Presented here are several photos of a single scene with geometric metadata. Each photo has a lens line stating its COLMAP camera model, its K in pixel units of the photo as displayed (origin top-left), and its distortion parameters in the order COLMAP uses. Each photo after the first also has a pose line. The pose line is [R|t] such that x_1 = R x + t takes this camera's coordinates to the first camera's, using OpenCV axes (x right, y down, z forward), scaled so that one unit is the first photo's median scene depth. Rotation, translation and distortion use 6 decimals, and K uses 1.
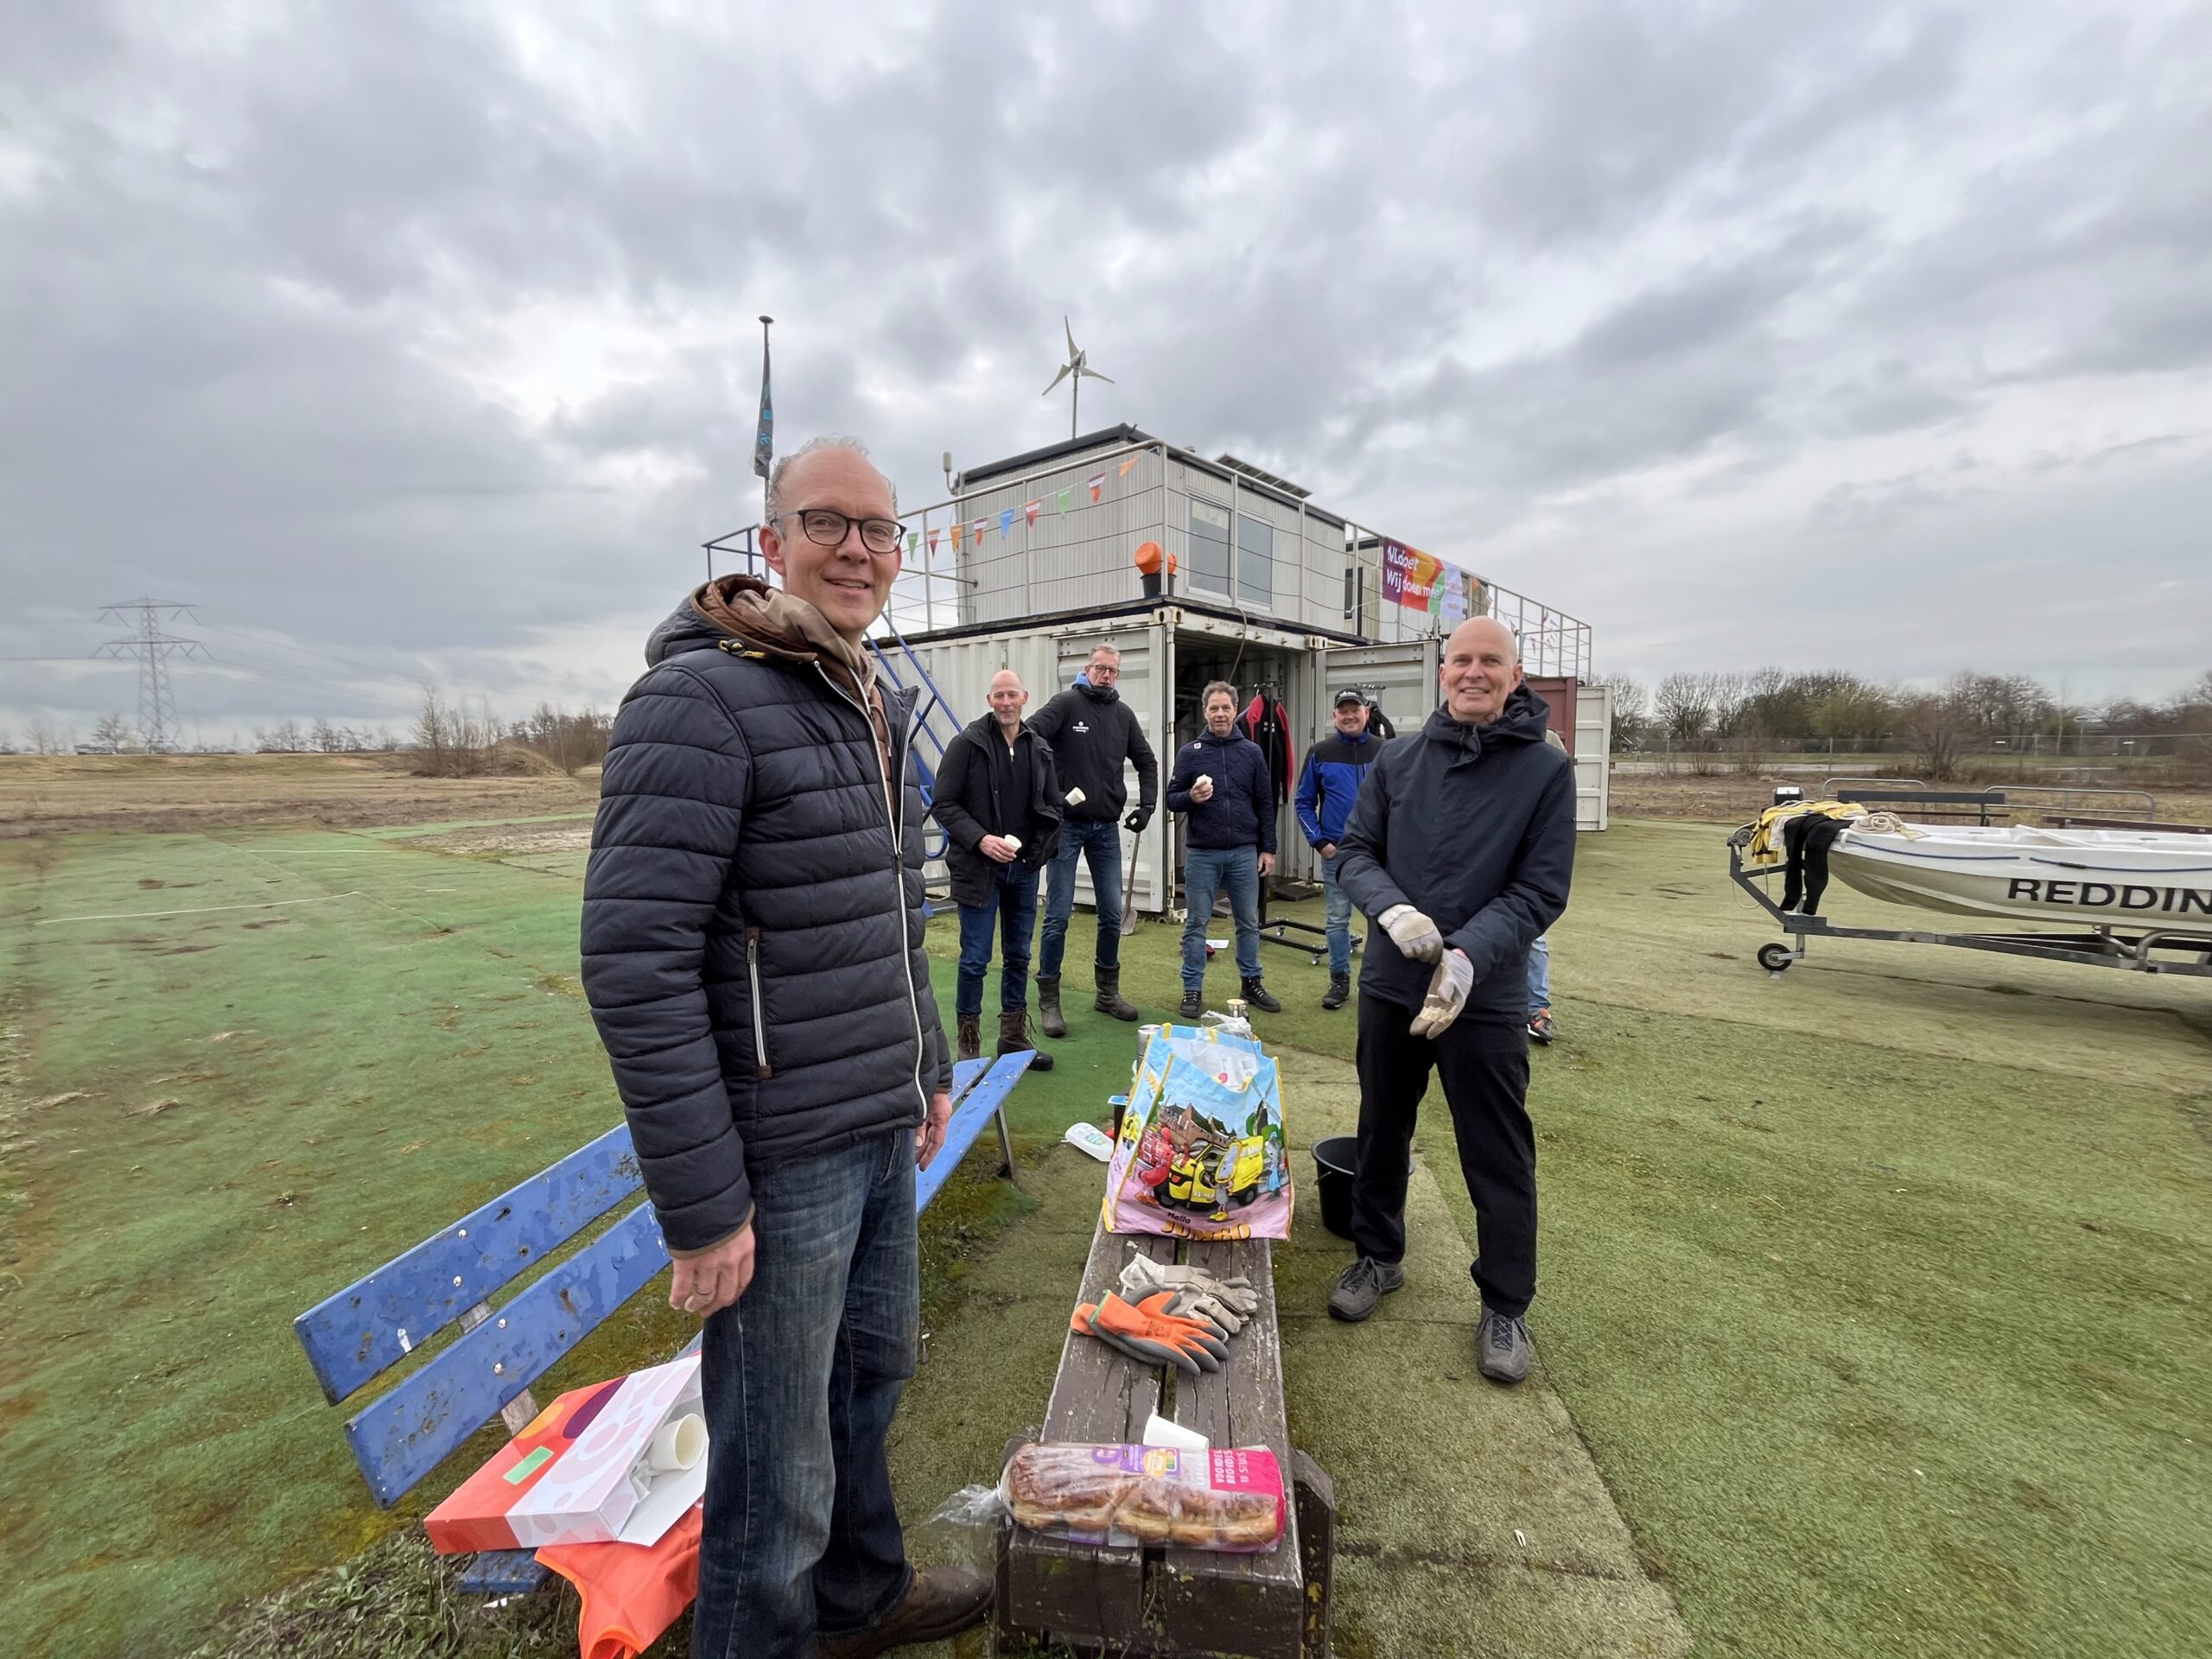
lens RADIAL K [[886.2, 0, 1106.0], [0, 886.2, 829.5], [0, 0, 1]] dist [-0.000814, -0.000221]
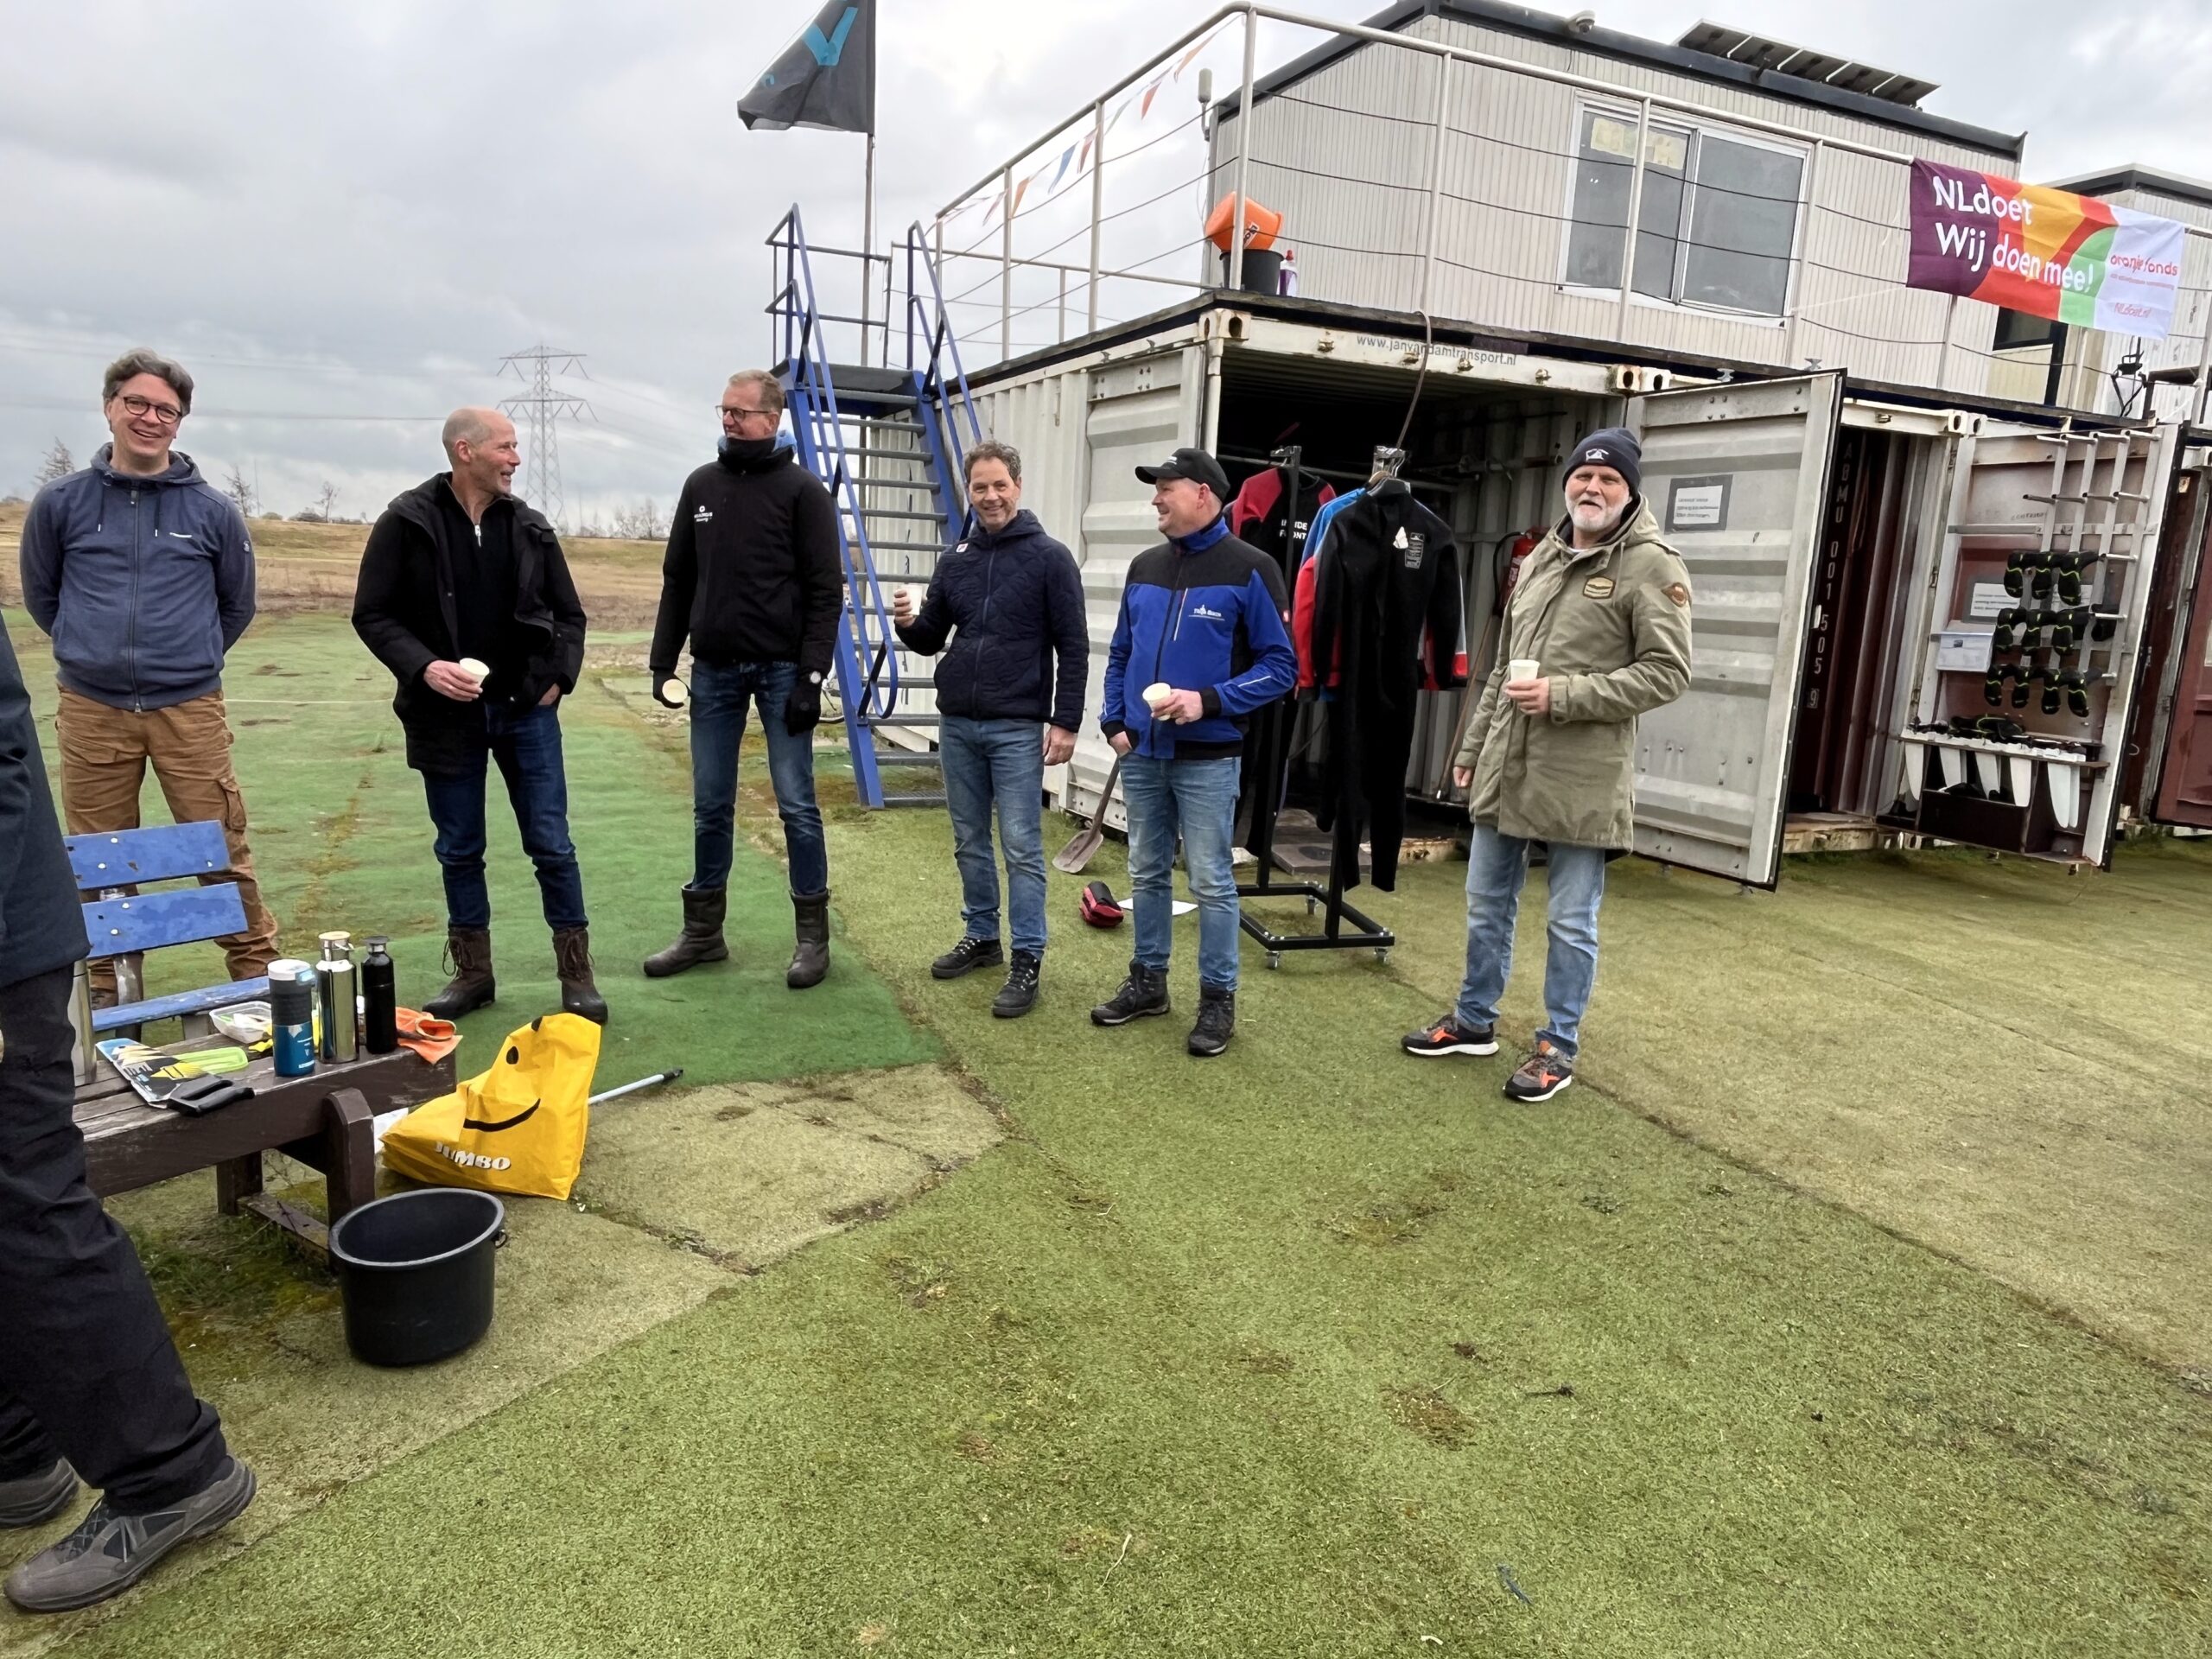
lens RADIAL K [[1415.6, 0, 1106.0], [0, 1415.6, 829.5], [0, 0, 1]] dist [0.000691, 0.001061]
pose [[0.892483, 0.131733, -0.431416, 0.392009], [-0.095084, 0.989858, 0.105551, -0.012551], [0.440946, -0.053182, 0.895957, 0.134175]]
